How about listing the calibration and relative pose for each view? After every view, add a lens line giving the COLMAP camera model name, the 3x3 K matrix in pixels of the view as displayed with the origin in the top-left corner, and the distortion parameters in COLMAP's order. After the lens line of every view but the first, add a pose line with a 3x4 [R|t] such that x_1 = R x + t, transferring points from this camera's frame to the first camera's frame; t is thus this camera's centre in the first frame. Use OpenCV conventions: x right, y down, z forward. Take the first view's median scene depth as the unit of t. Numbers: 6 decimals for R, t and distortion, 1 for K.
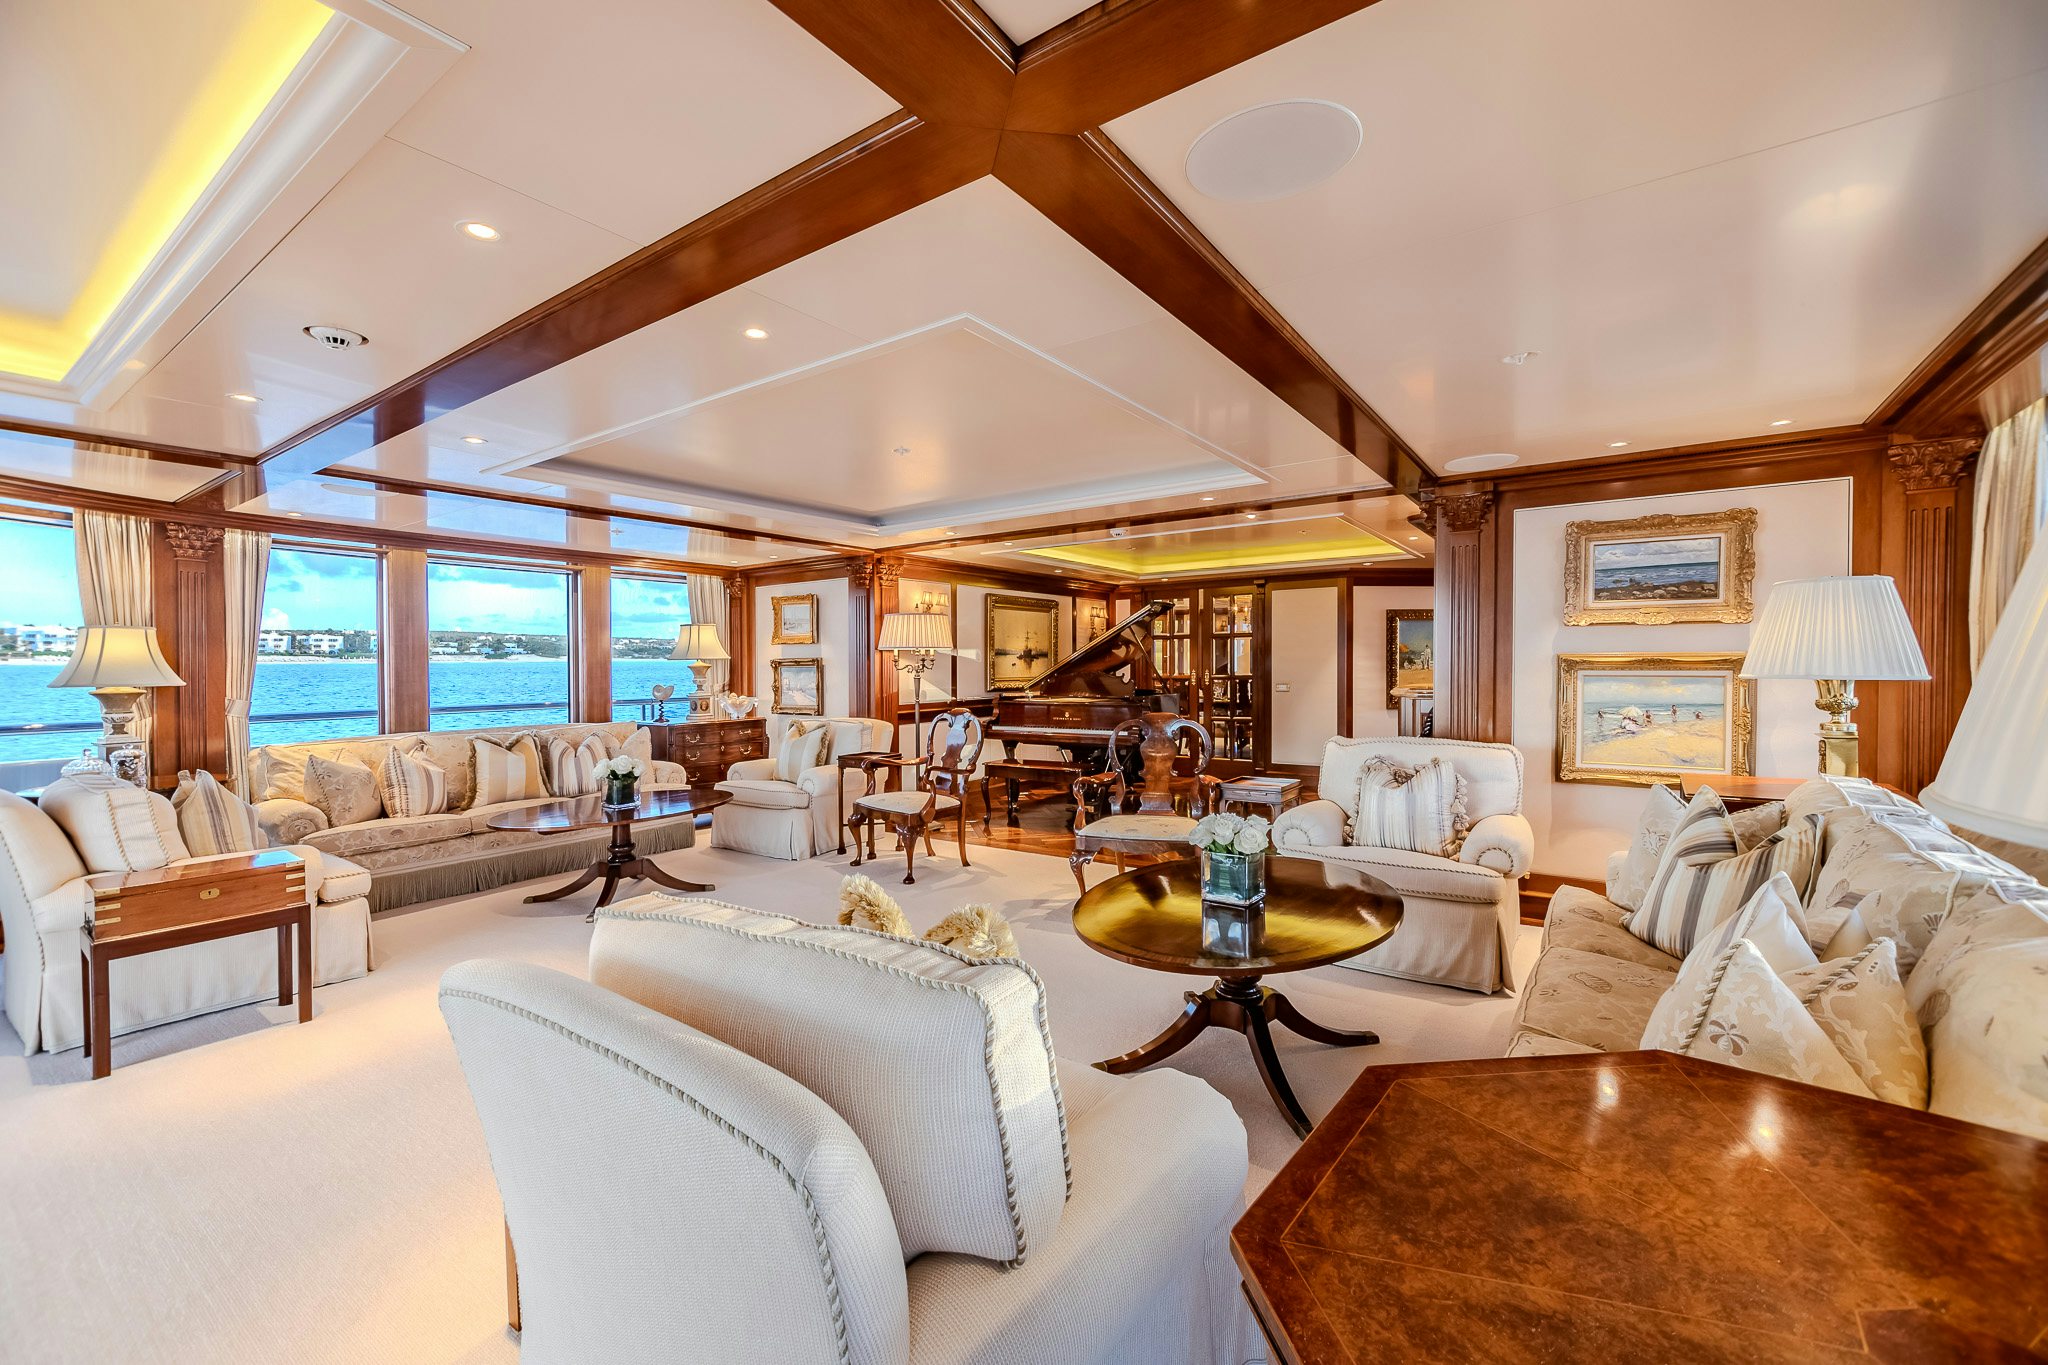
lens RADIAL K [[836.2, 0, 1031.5], [0, 836.2, 681.2], [0, 0, 1]] dist [-0.000578, 0.000081]
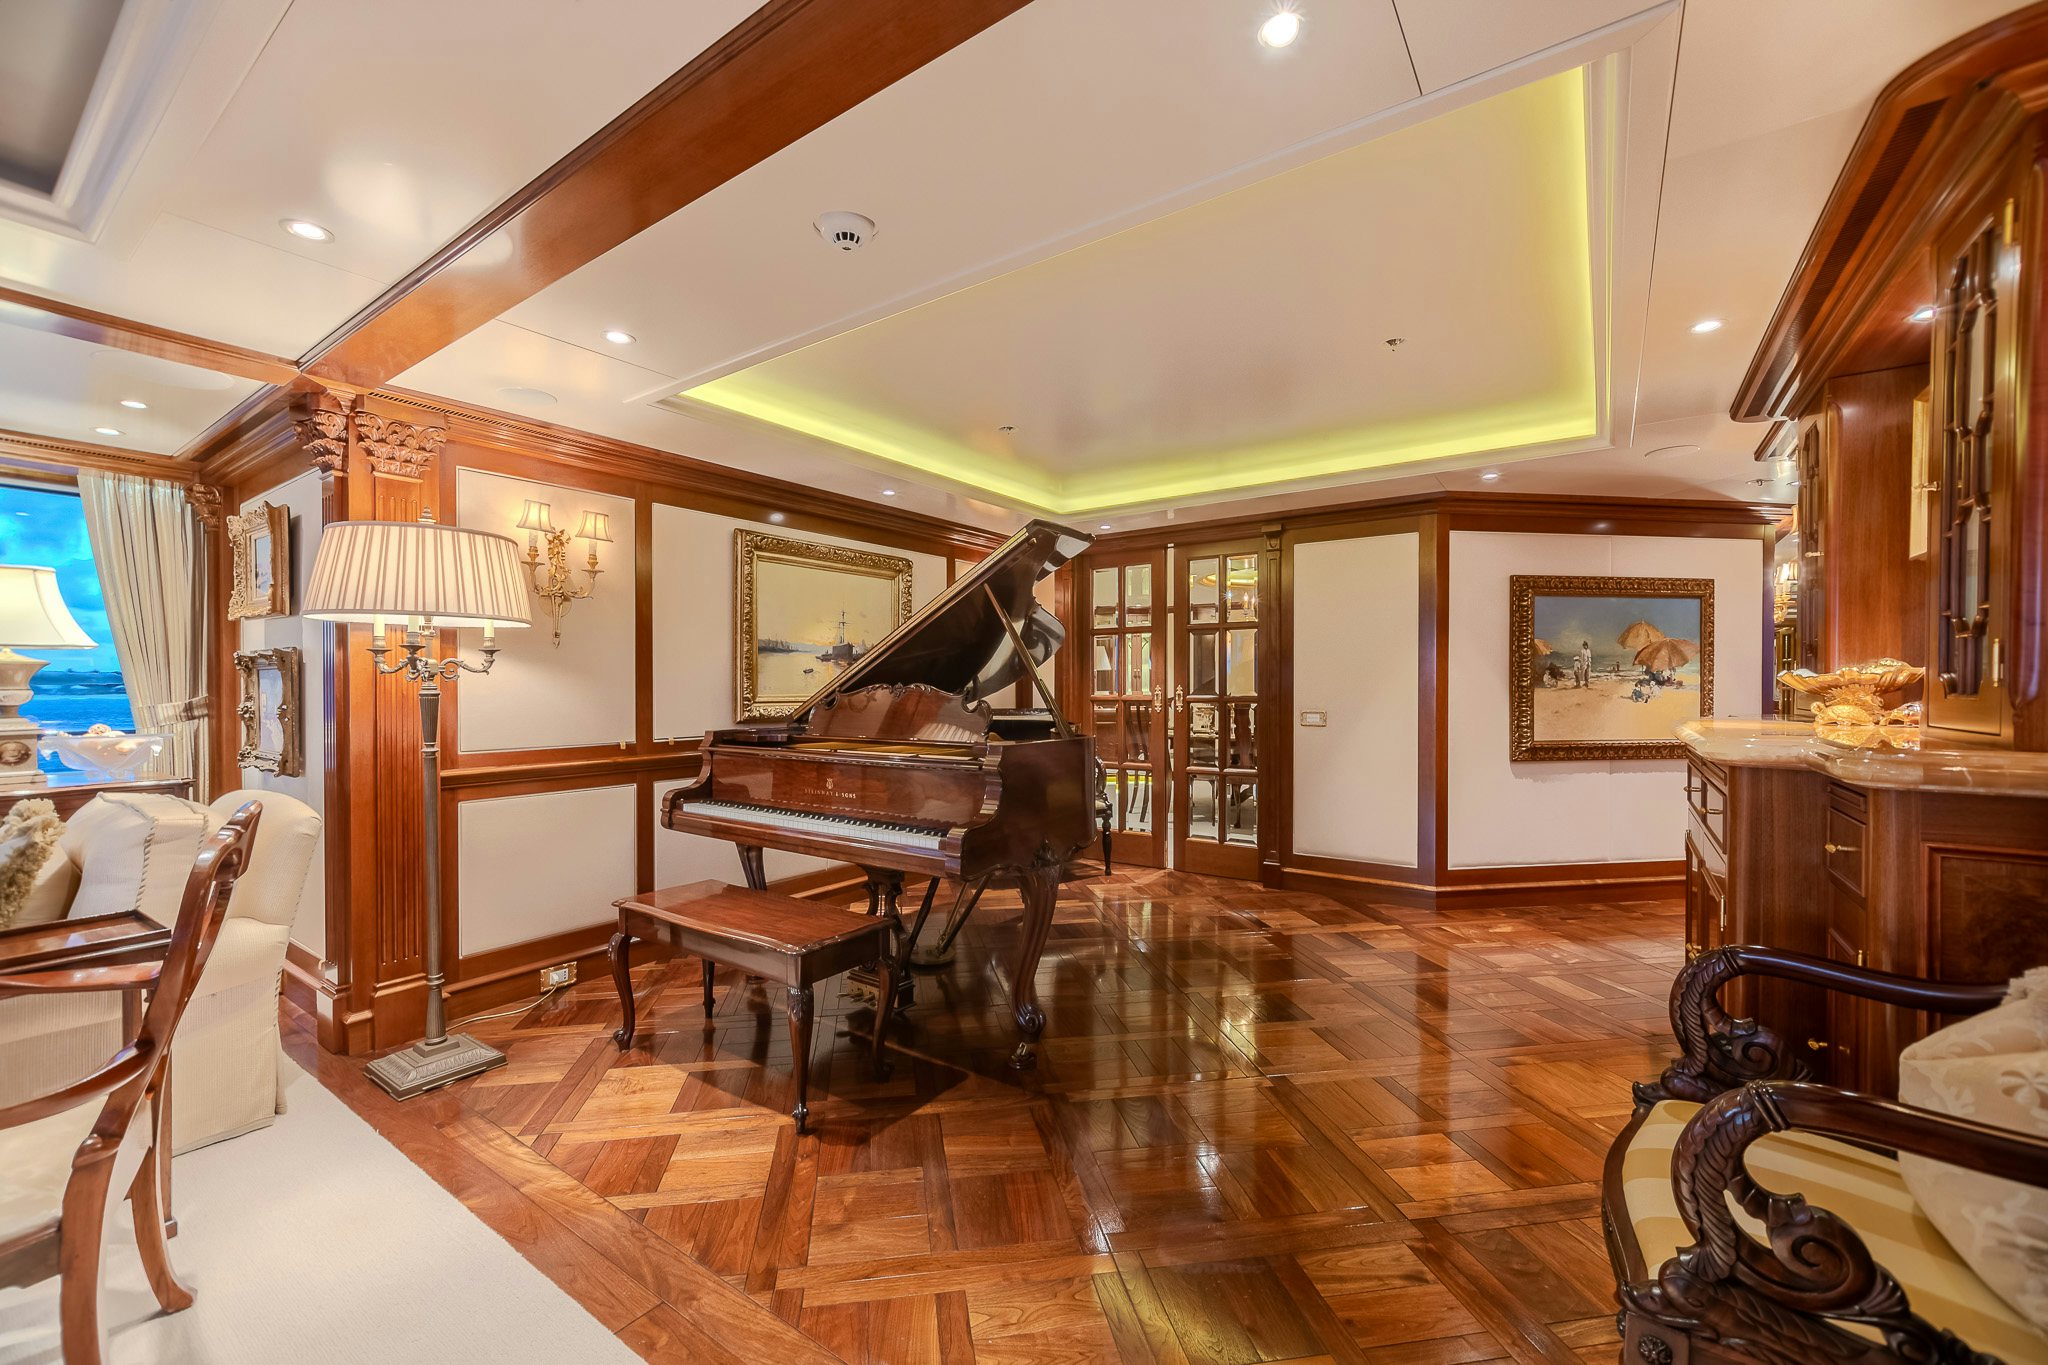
lens RADIAL K [[836.2, 0, 1011.8], [0, 836.2, 687.5], [0, 0, 1]] dist [-0.000578, 0.000081]
pose [[0.999865, 0.010036, -0.013017, 0.109056], [-0.010212, 0.999857, -0.013473, -0.003817], [0.012880, 0.013605, 0.999824, 0.452087]]
